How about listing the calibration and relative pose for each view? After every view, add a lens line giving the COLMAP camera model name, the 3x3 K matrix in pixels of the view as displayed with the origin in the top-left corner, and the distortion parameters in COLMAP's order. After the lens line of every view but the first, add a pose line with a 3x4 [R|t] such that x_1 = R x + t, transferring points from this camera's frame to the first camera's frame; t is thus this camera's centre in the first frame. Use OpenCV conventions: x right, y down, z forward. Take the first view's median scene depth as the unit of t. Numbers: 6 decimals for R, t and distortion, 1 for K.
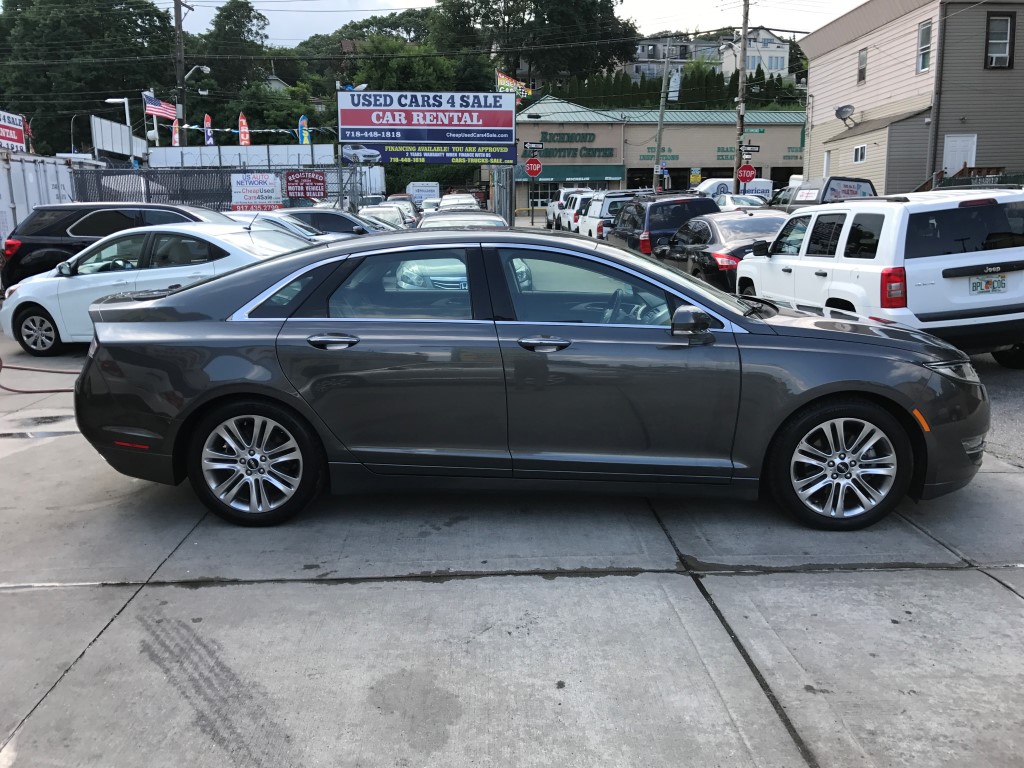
lens RADIAL K [[844.0, 0, 512.0], [0, 844.0, 384.0], [0, 0, 1]] dist [0.036097, -0.043073]
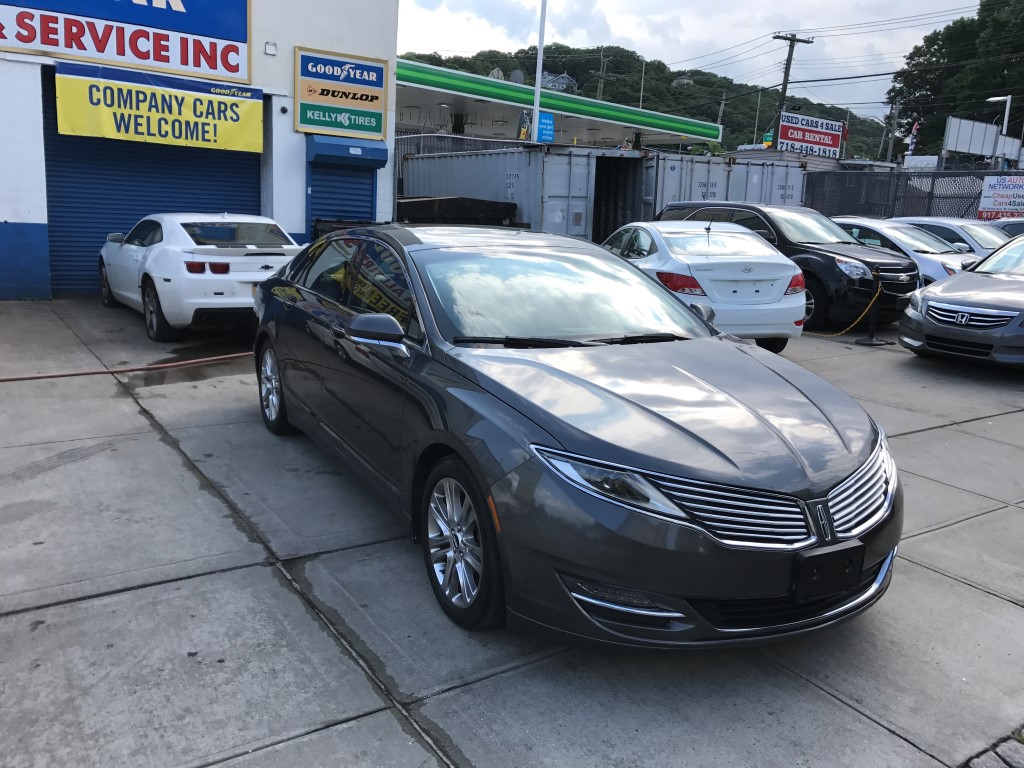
lens RADIAL K [[848.1, 0, 500.5], [0, 848.1, 384.5], [0, 0, 1]] dist [0.006843, 0.005750]
pose [[0.503227, 0.213253, -0.837428, 1.130992], [-0.214614, 0.969553, 0.117933, -0.163257], [0.837080, 0.120377, 0.533673, 0.627113]]
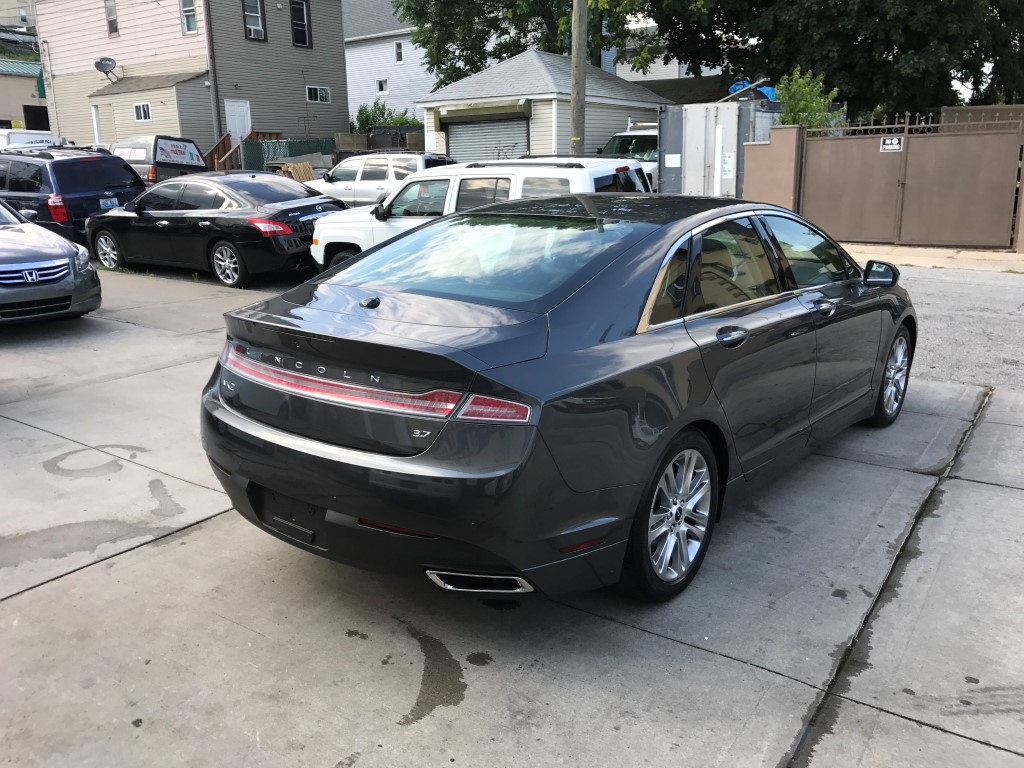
lens RADIAL K [[832.6, 0, 512.0], [0, 832.6, 384.0], [0, 0, 1]] dist [0.007584, 0.009799]
pose [[0.604523, -0.190572, 0.773456, -1.035676], [0.152291, 0.980701, 0.122606, -0.147044], [-0.781895, 0.043672, 0.621879, 0.706603]]
